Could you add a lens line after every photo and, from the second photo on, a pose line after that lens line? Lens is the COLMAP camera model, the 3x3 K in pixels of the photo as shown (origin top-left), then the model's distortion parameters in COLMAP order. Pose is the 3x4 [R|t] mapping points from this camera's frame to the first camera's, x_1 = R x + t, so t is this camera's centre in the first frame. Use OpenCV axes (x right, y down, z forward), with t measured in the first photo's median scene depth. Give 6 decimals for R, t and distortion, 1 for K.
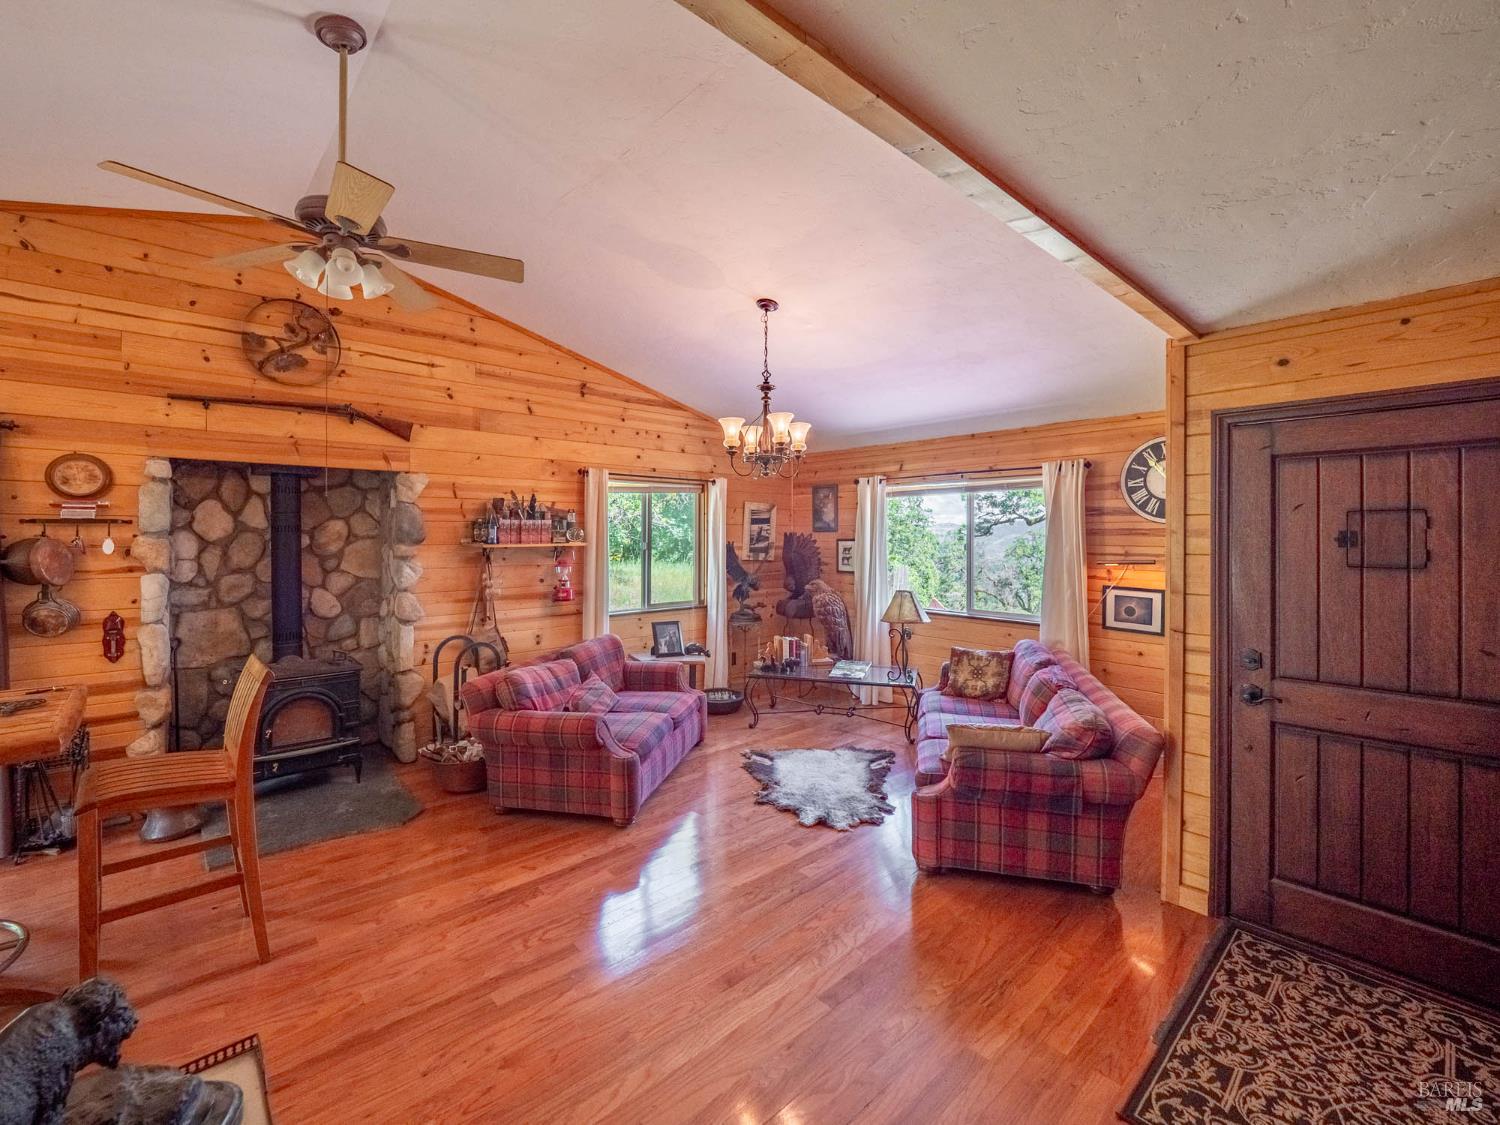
lens RADIAL K [[615.5, 0, 725.7], [0, 615.5, 544.8], [0, 0, 1]] dist [0.023119, -0.012863]
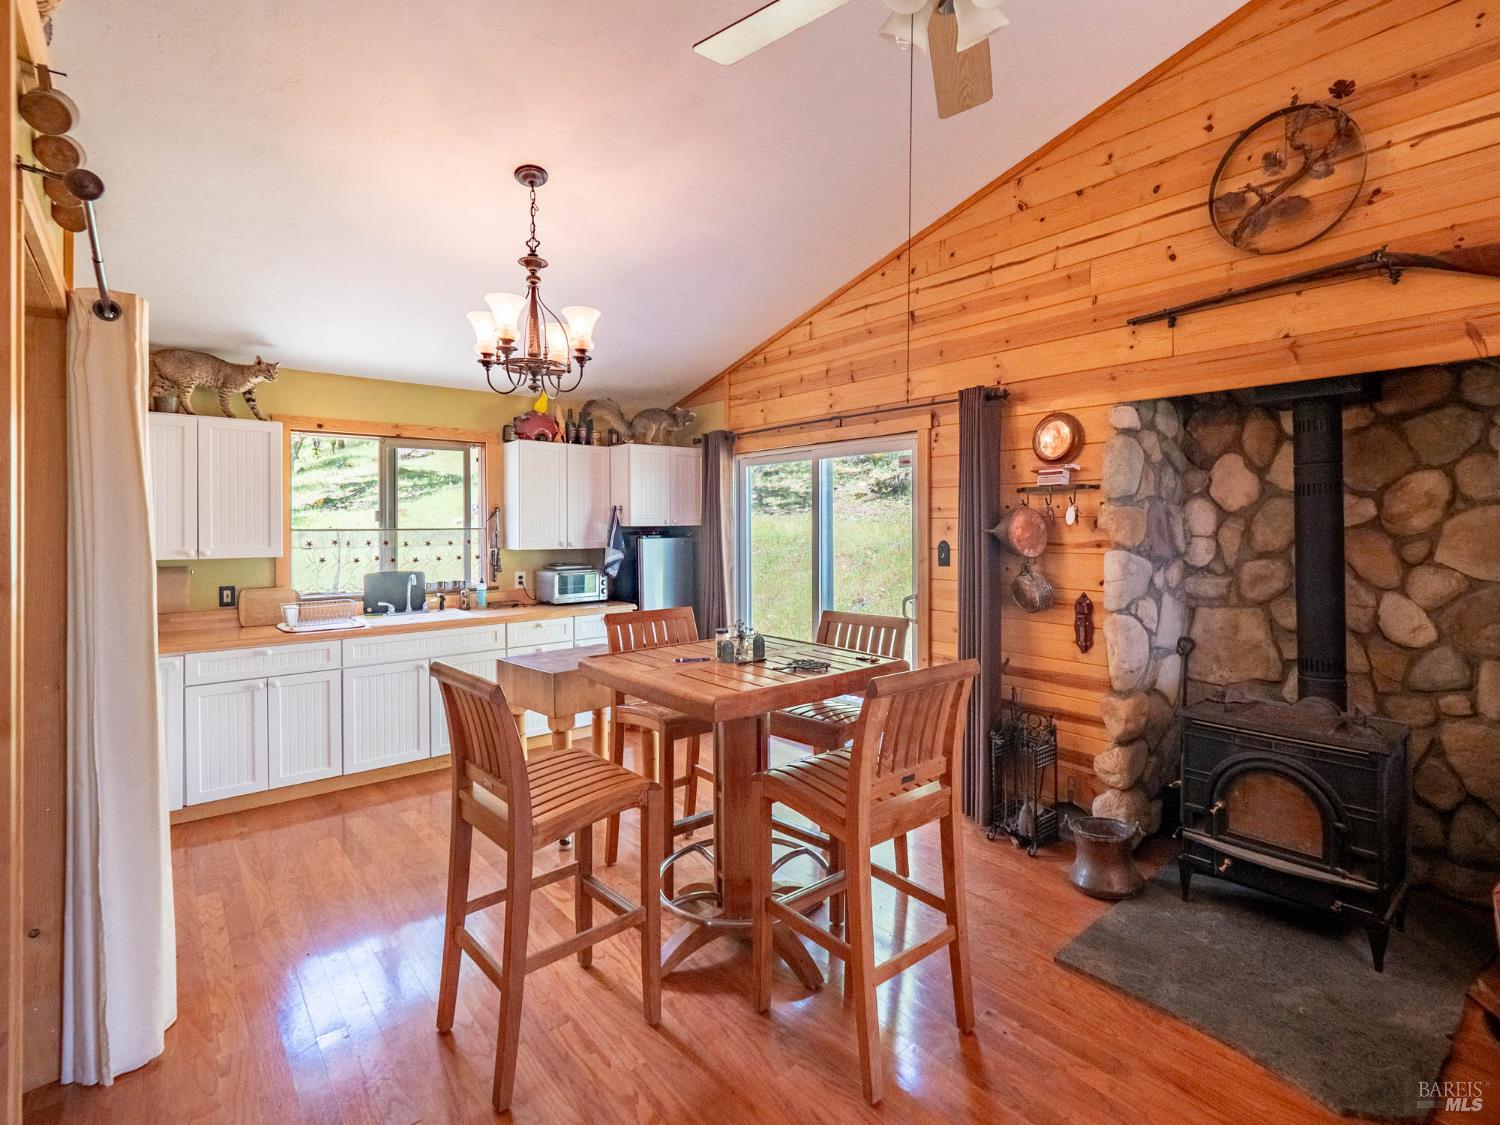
lens RADIAL K [[733.7, 0, 803.8], [0, 733.7, 526.3], [0, 0, 1]] dist [0.001095, -0.019869]
pose [[-0.003374, -0.001688, -0.999993, 0.015423], [-0.013415, 0.999909, -0.001642, 0.017679], [0.999904, 0.013409, -0.003396, 0.470534]]
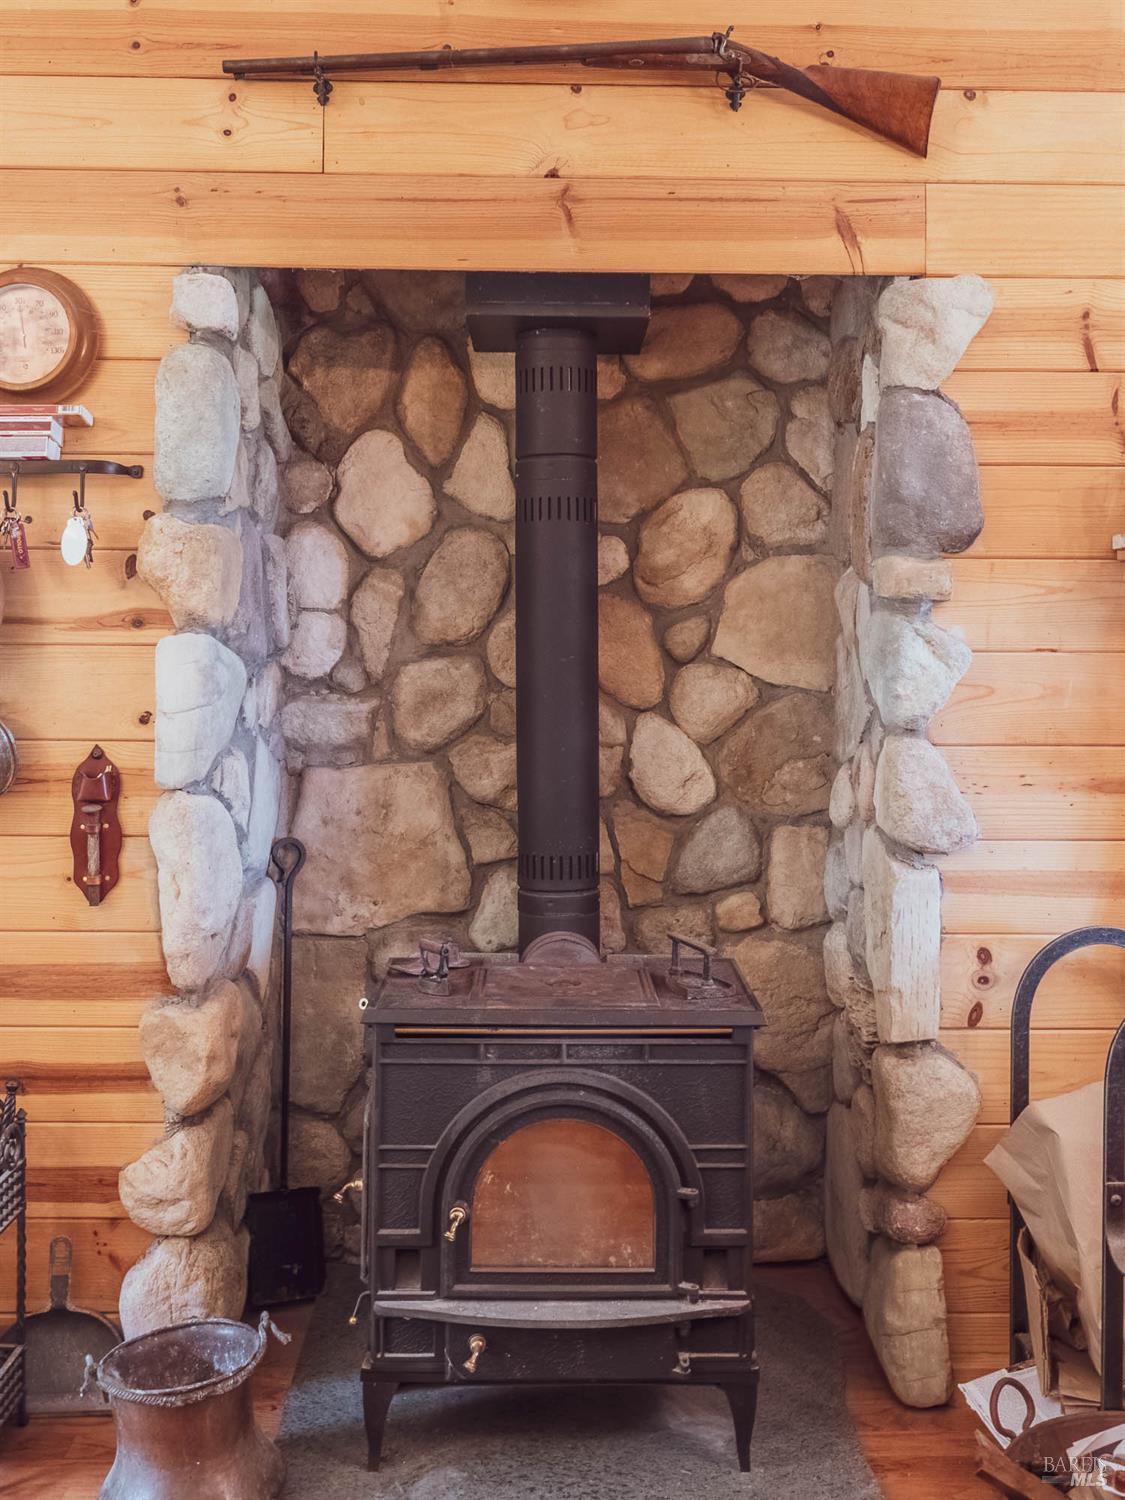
lens RADIAL K [[1449.9, 0, 561.1], [0, 1449.9, 624.2], [0, 0, 1]] dist [-0.005859, -0.006345]
pose [[0.756069, -0.012995, -0.654363, -0.229914], [-0.009745, 0.999469, -0.031108, 0.049150], [0.654419, 0.029897, 0.755541, 0.443491]]
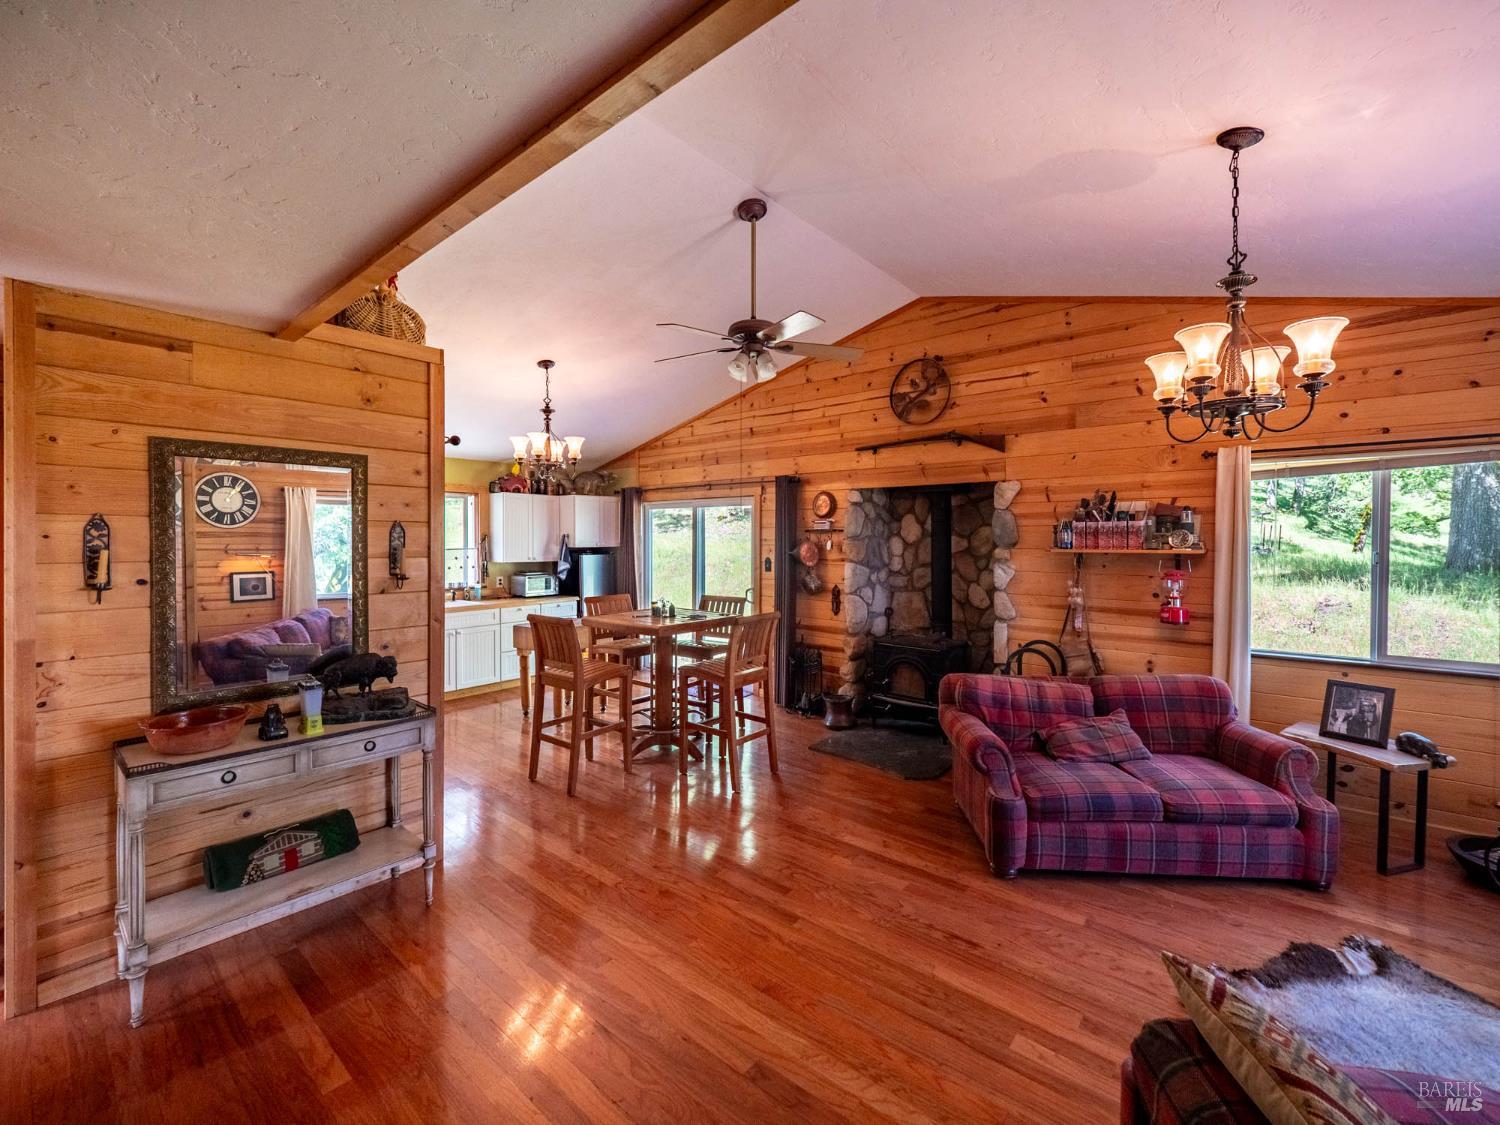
lens RADIAL K [[642.0, 0, 801.0], [0, 642.0, 553.5], [0, 0, 1]] dist [0.000075, -0.000090]
pose [[0.194855, 0.020814, -0.980611, 0.517086], [-0.019456, 0.999660, 0.017353, -0.003078], [0.980639, 0.015697, 0.195194, 0.434146]]
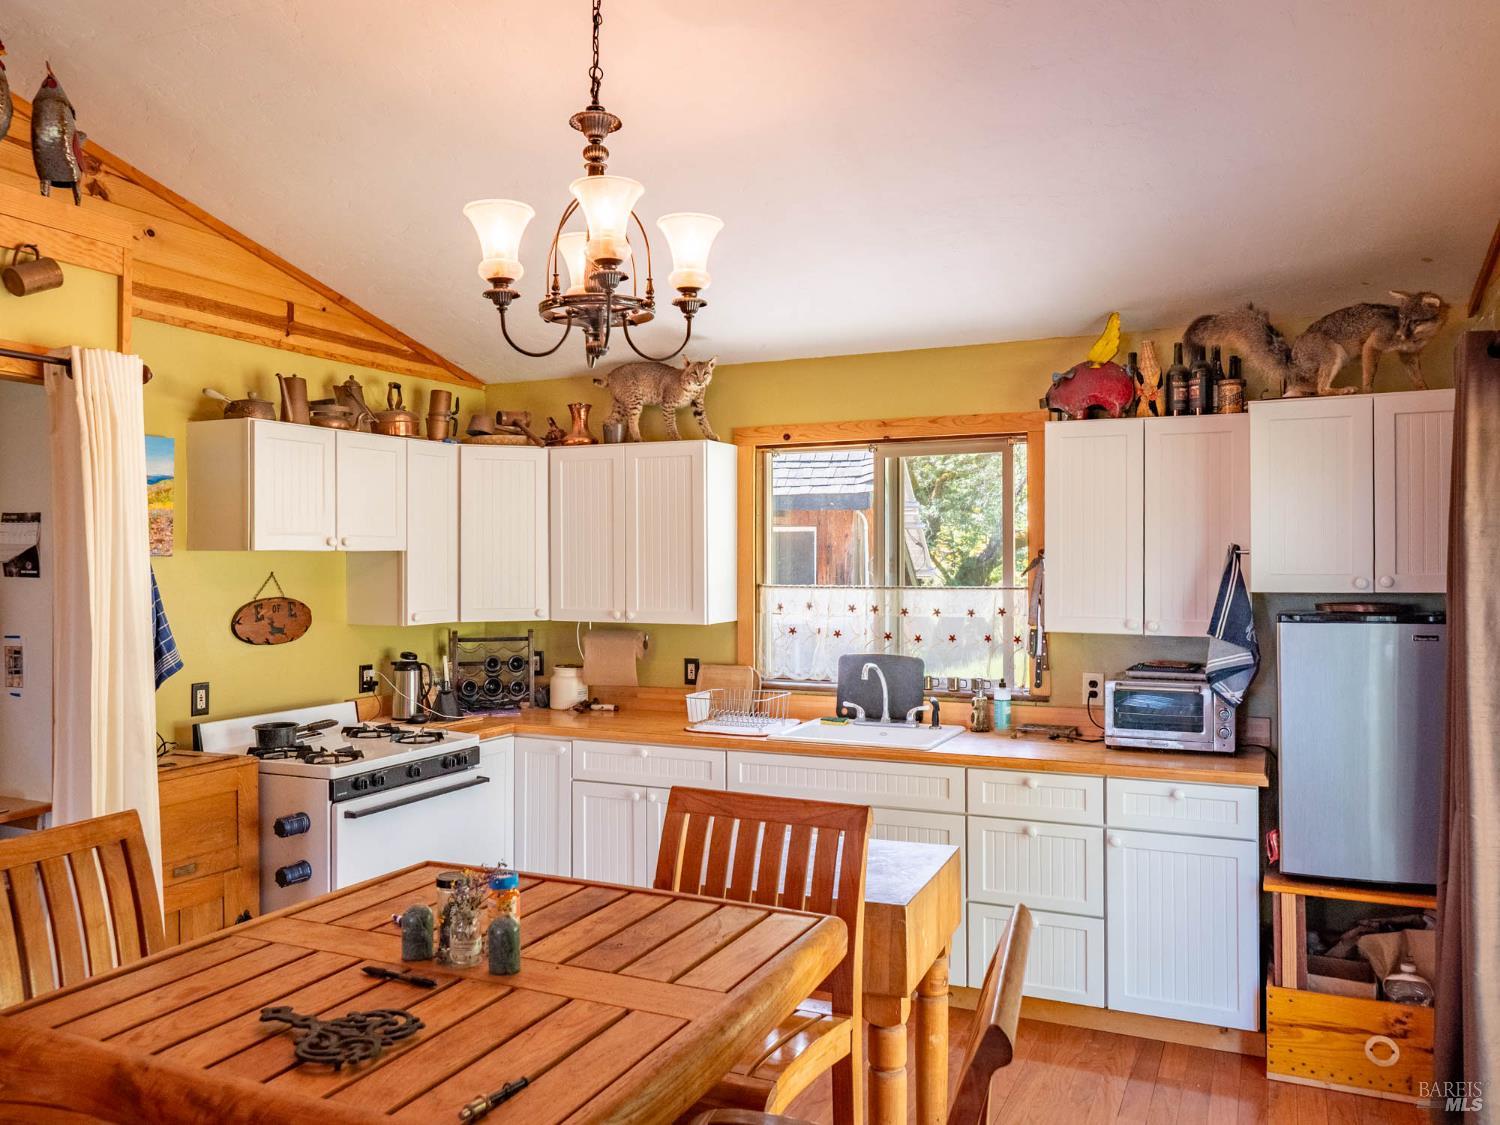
lens RADIAL K [[1159.7, 0, 750.0], [0, 1159.7, 562.5], [0, 0, 1]] dist [-0.017158, -0.000201]
pose [[-0.929679, -0.000743, -0.368371, -0.508944], [-0.008190, 0.999792, 0.018653, -0.011228], [0.368280, 0.020359, -0.929492, 0.786296]]
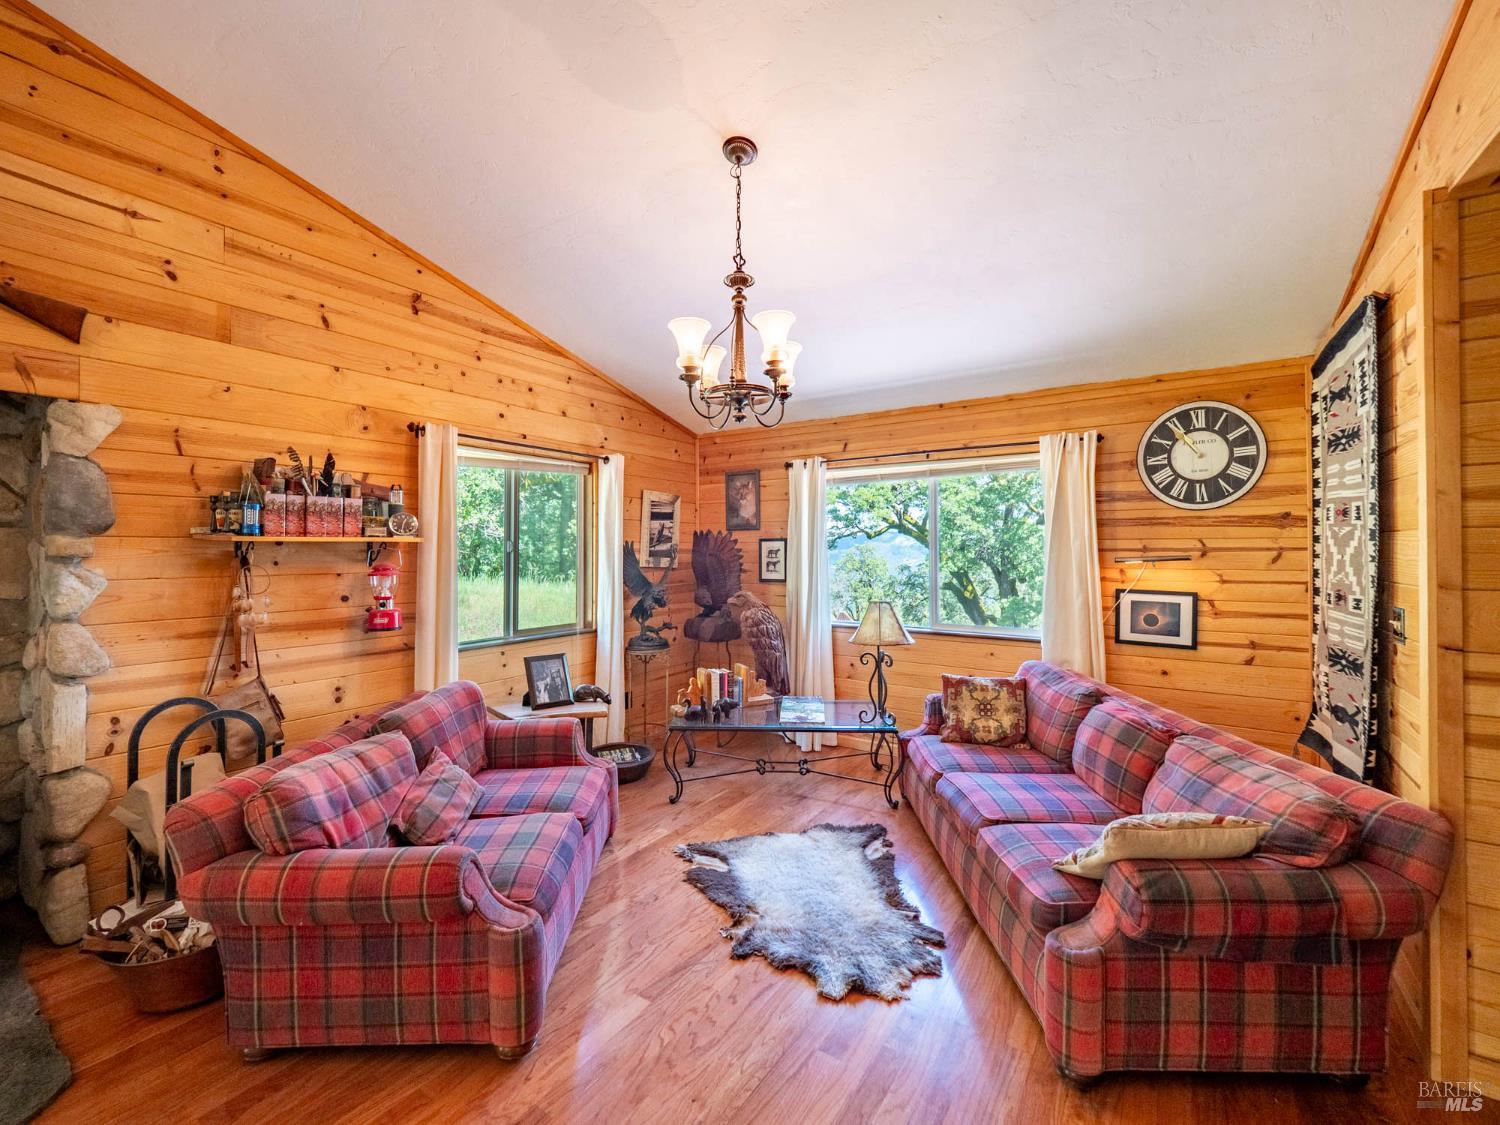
lens RADIAL K [[647.6, 0, 712.0], [0, 647.6, 545.5], [0, 0, 1]] dist [-0.003122, -0.000448]
pose [[0.974844, -0.003027, 0.222866, -0.096908], [0.008219, 0.999716, -0.022374, 0.026191], [-0.222735, 0.023643, 0.974592, 0.328524]]
